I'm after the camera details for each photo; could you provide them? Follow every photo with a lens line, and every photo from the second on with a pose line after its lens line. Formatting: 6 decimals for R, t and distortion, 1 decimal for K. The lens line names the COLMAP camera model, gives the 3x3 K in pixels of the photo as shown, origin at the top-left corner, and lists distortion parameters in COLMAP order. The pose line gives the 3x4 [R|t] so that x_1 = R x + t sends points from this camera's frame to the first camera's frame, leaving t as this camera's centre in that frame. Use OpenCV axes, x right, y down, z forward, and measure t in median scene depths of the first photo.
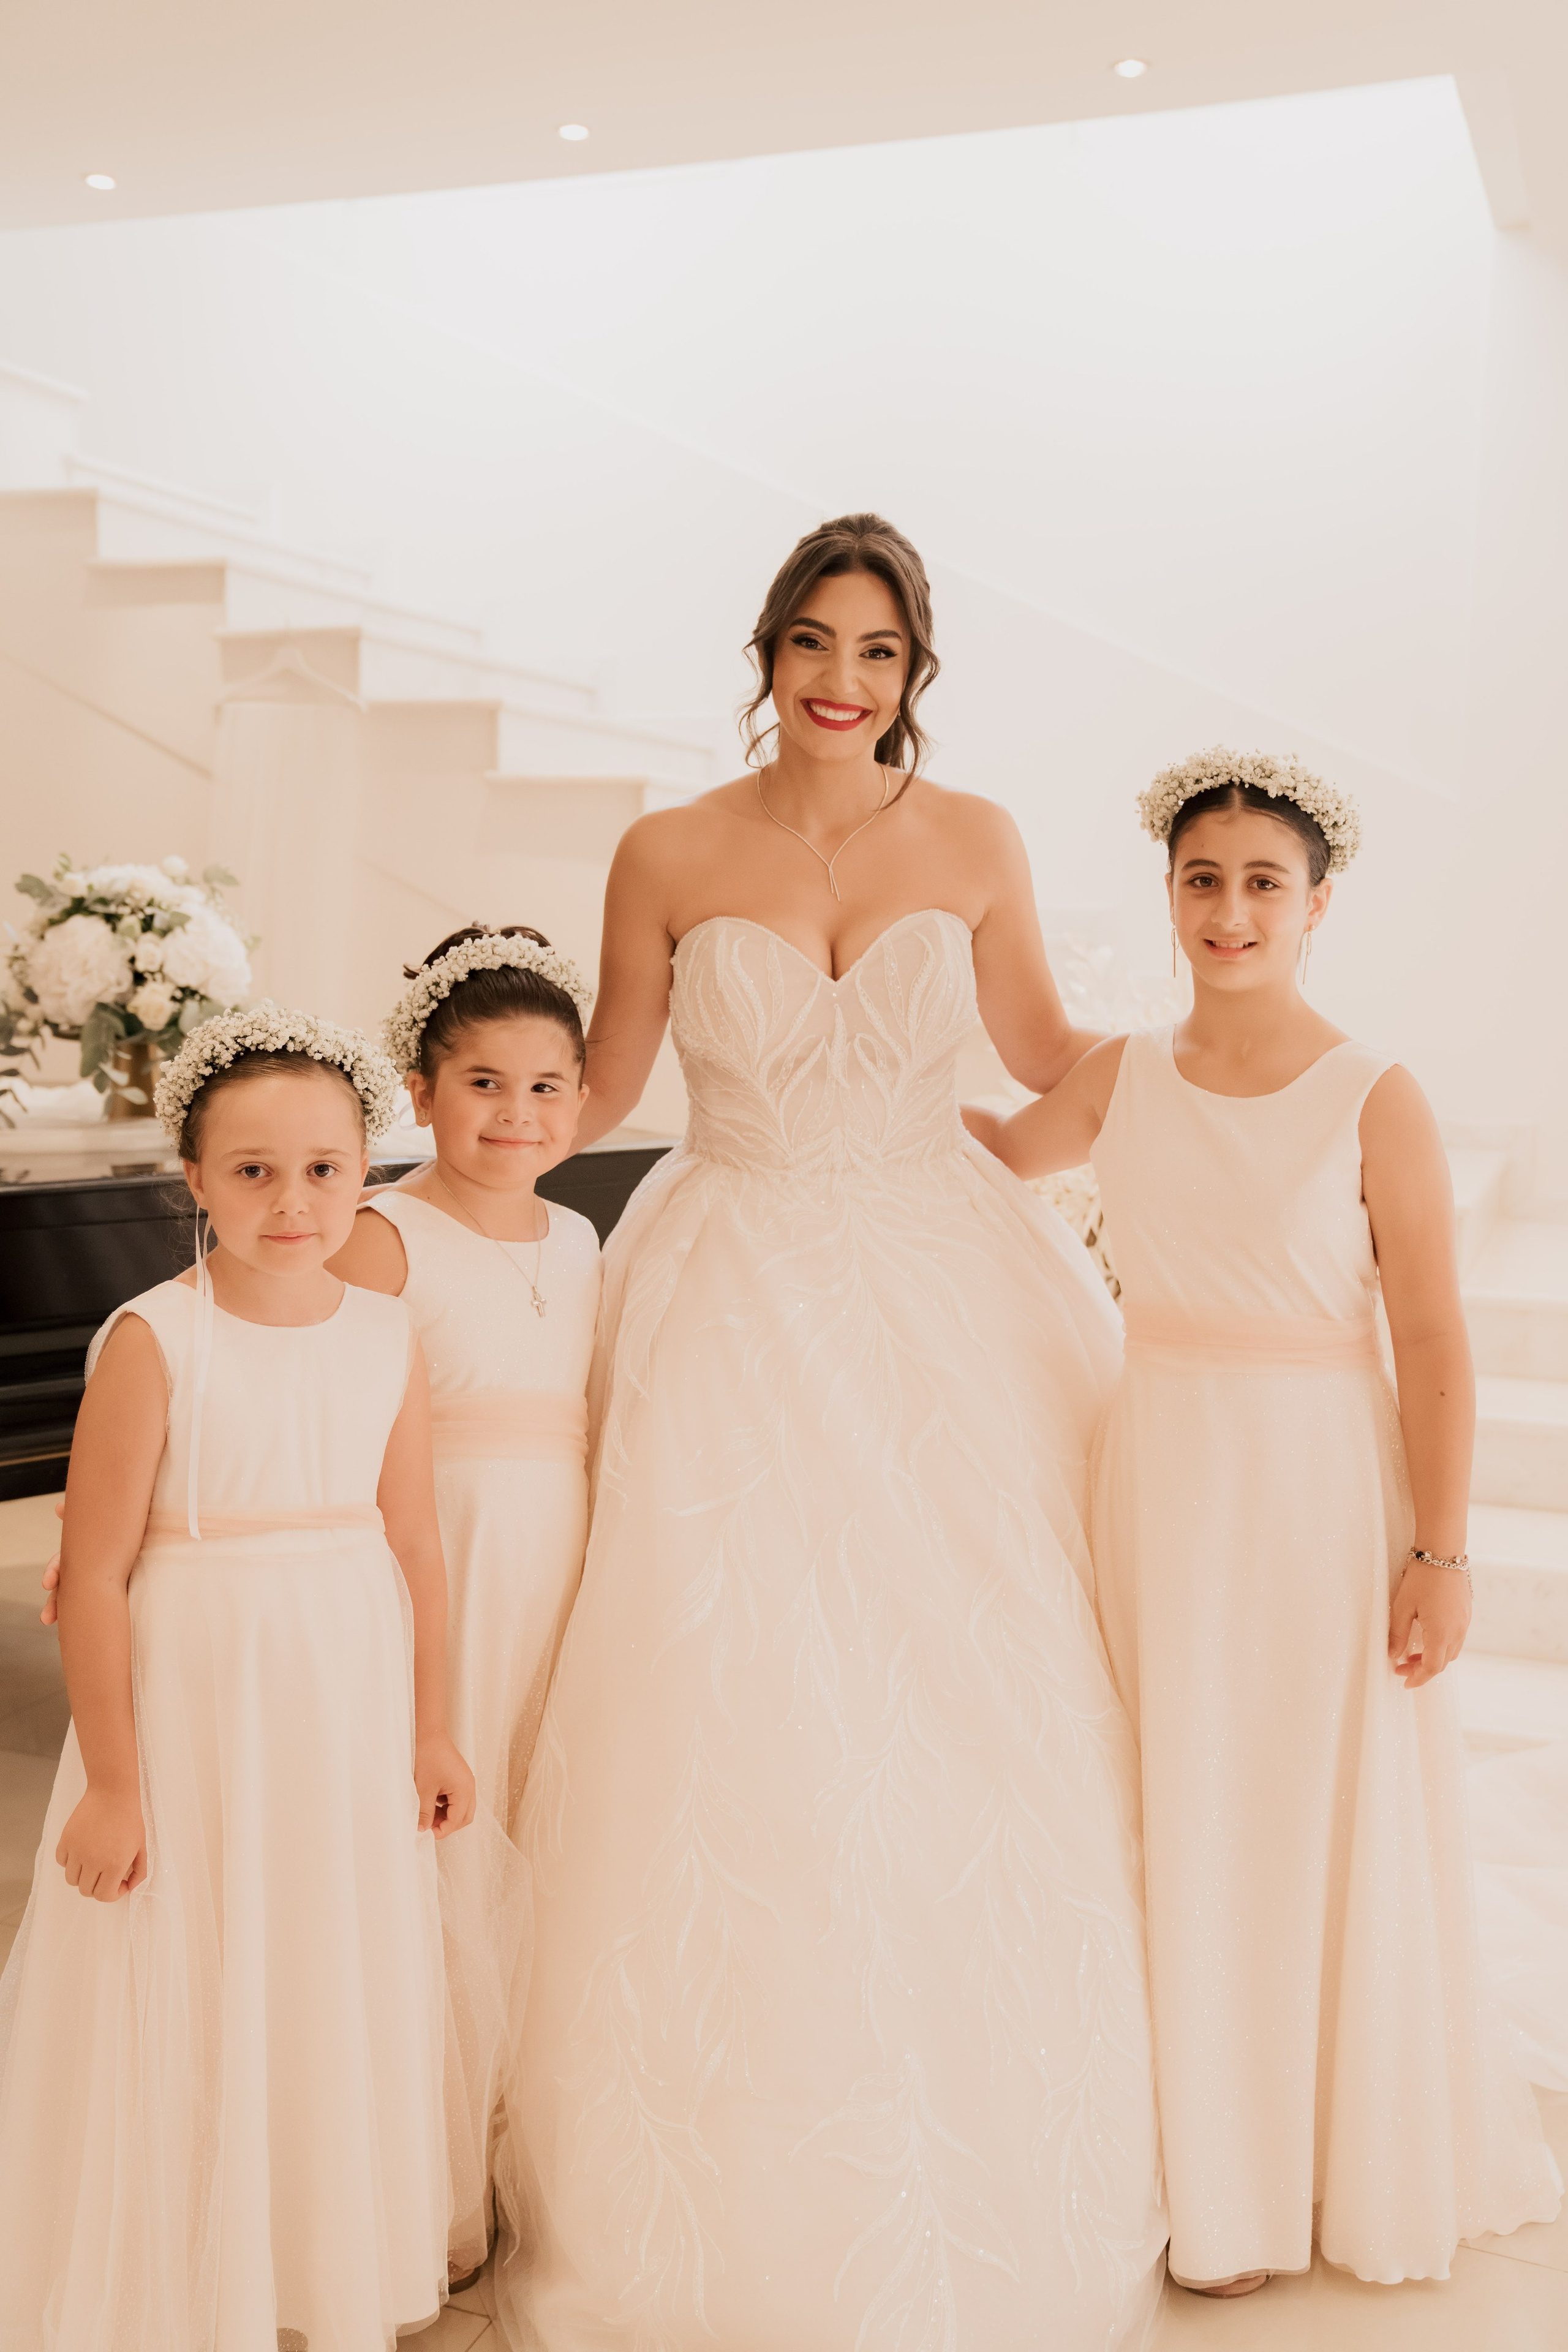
lens RADIAL K [[2235.0, 0, 784.0], [0, 2235.0, 1176.0], [0, 0, 1]] dist [0.058692, -0.000994]
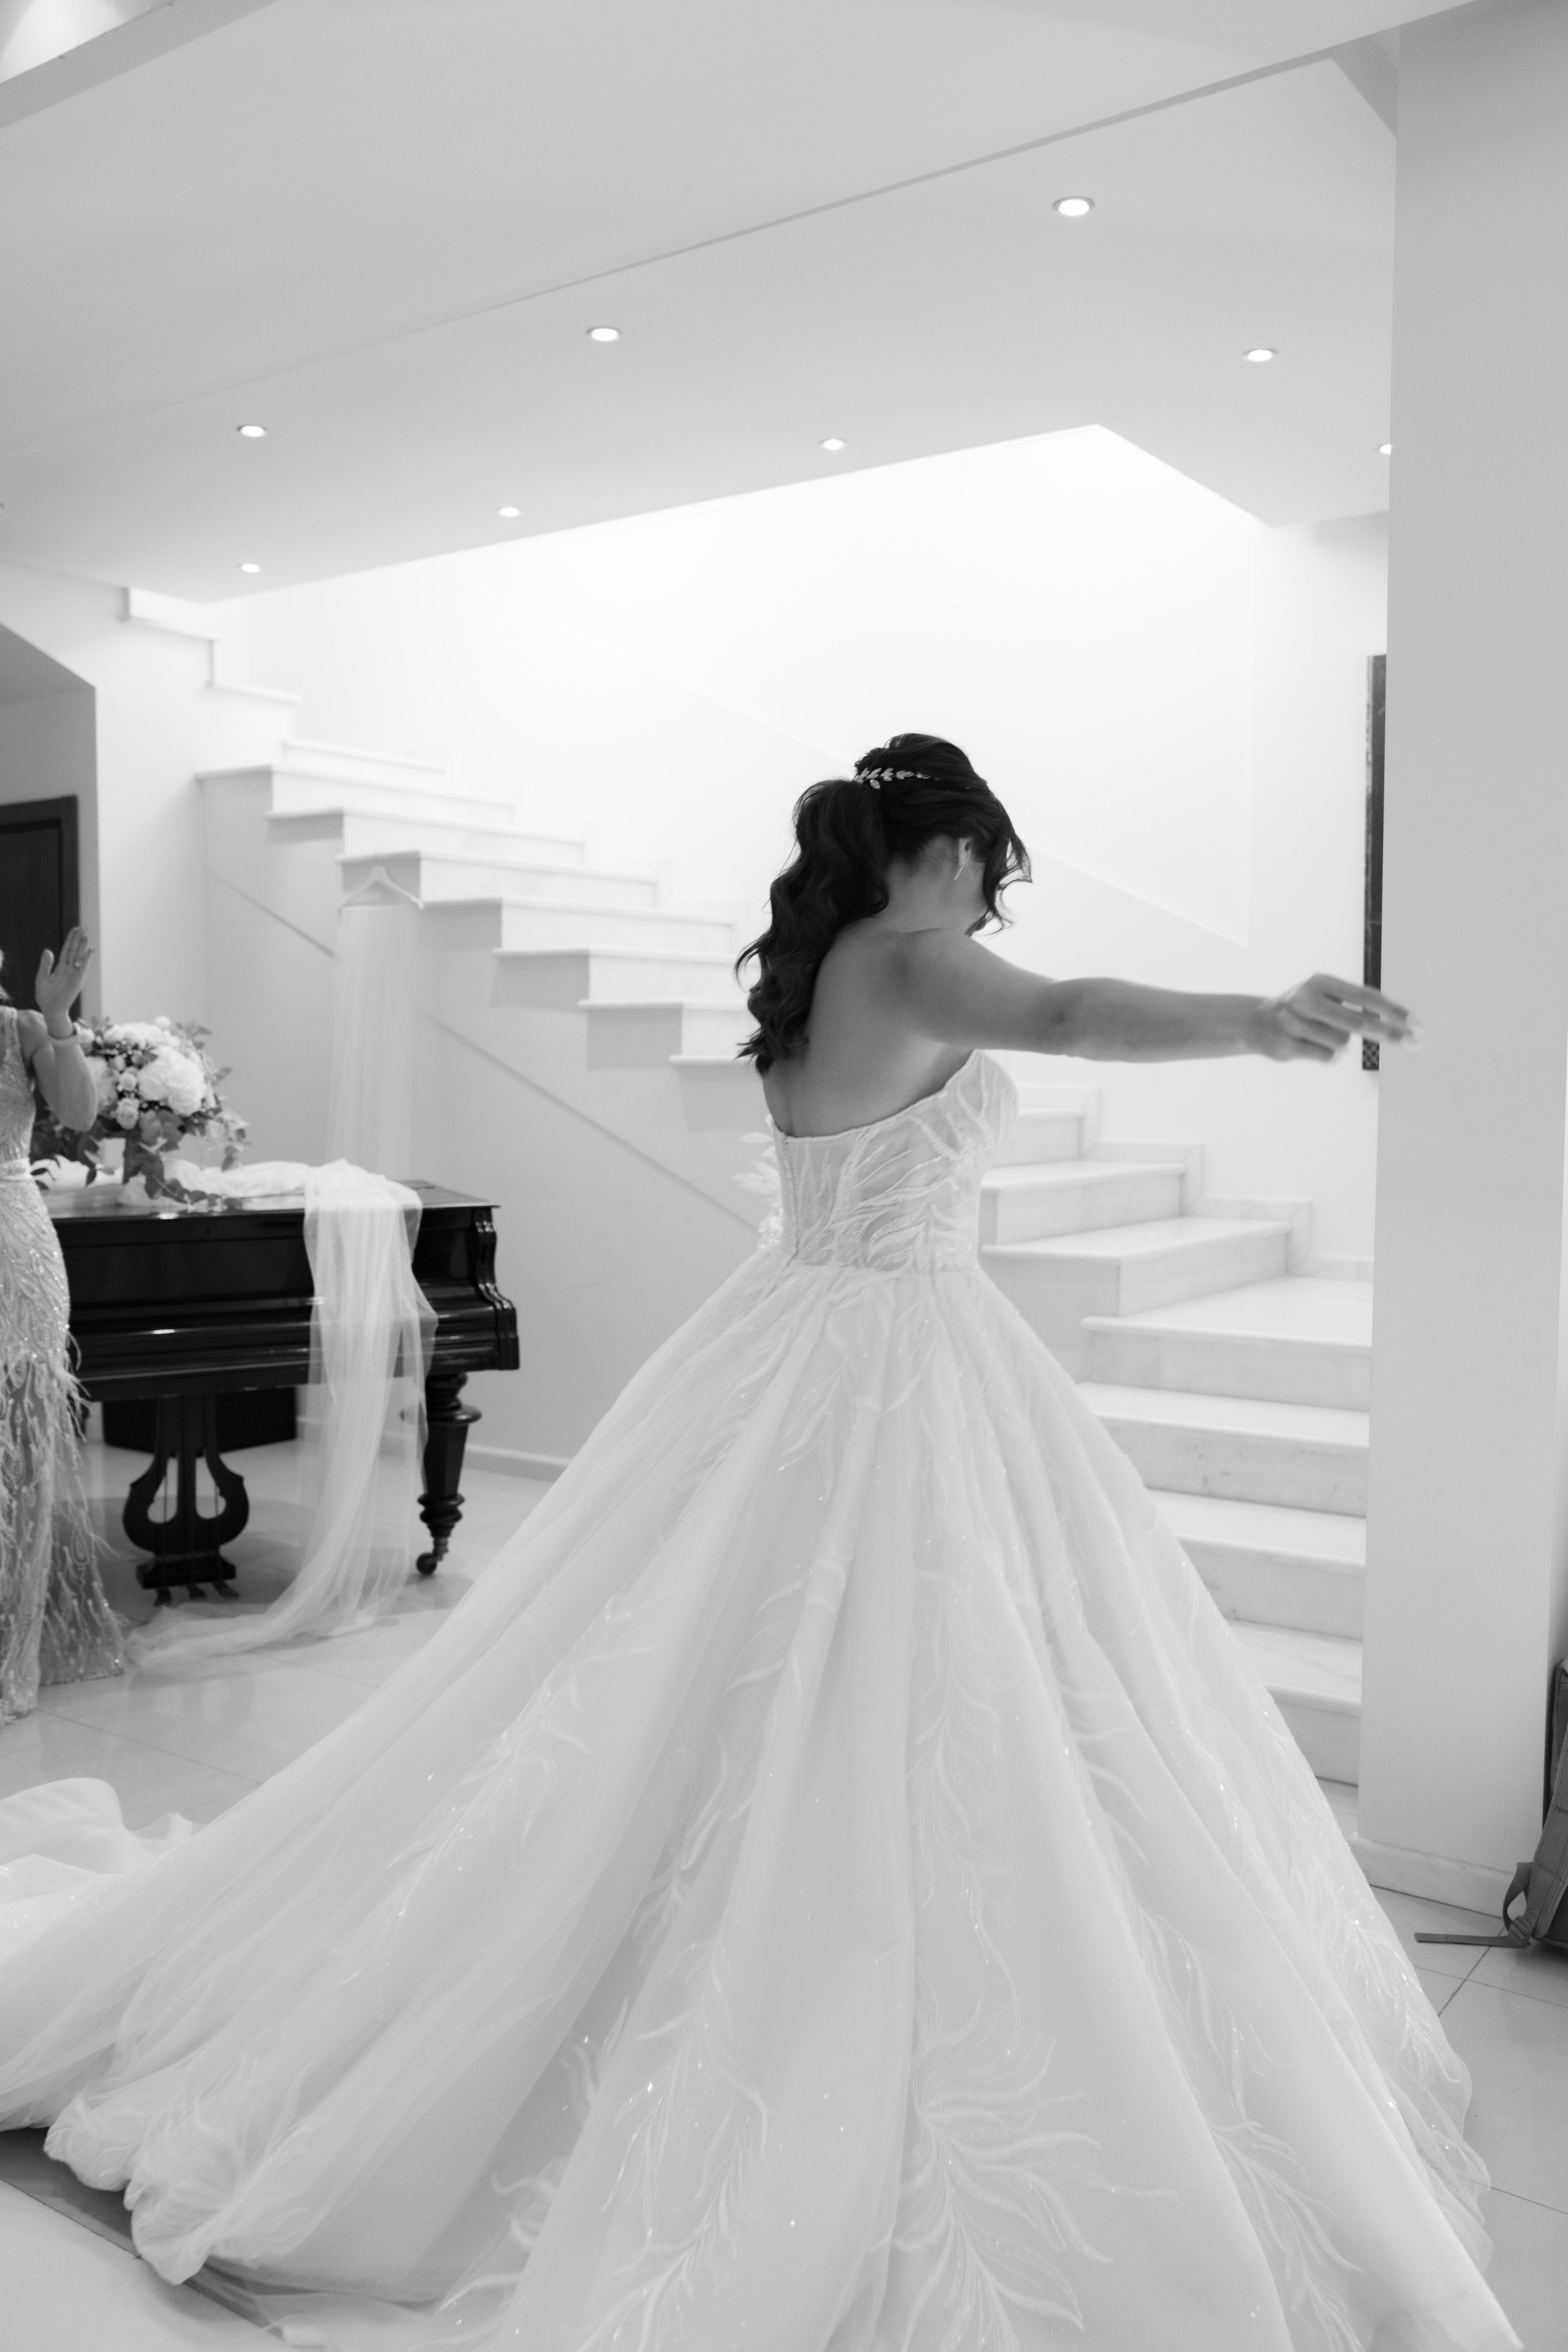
lens RADIAL K [[1975.1, 0, 784.0], [0, 1975.1, 1176.0], [0, 0, 1]] dist [-0.001132, -0.000185]
pose [[0.964101, 0.001010, -0.265536, 0.369018], [-0.014879, 0.998627, -0.050224, 0.020263], [0.265120, 0.052372, 0.962792, -0.130029]]
